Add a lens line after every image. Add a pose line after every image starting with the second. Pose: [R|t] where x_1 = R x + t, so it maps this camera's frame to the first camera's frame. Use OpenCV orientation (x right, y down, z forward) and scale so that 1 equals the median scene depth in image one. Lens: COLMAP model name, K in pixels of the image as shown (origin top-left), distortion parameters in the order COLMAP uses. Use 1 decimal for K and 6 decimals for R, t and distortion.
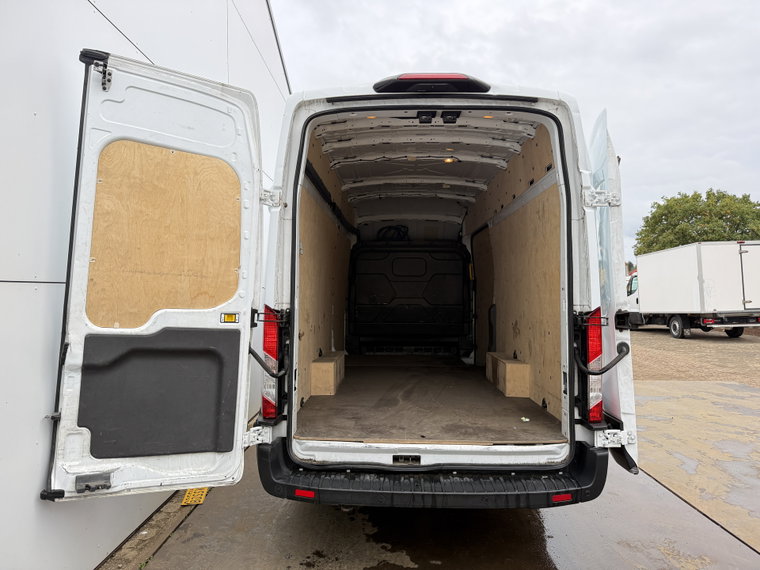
lens RADIAL K [[545.3, 0, 384.9], [0, 545.3, 288.9], [0, 0, 1]] dist [0.080038, -0.112531]
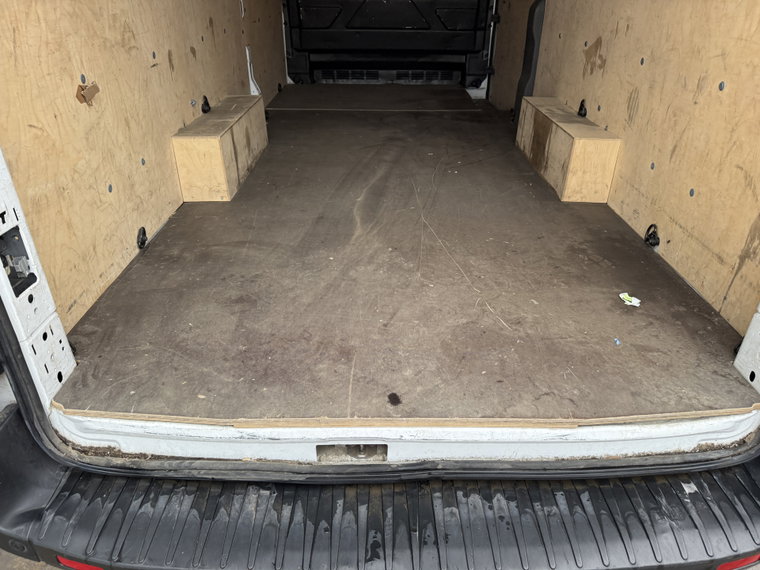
lens RADIAL K [[538.8, 0, 387.1], [0, 538.8, 281.7], [0, 0, 1]] dist [0.073741, -0.110471]
pose [[0.999638, -0.007581, 0.025802, 0.044328], [-0.006176, 0.869087, 0.494620, 0.009132], [-0.026174, -0.494601, 0.868726, 0.572748]]
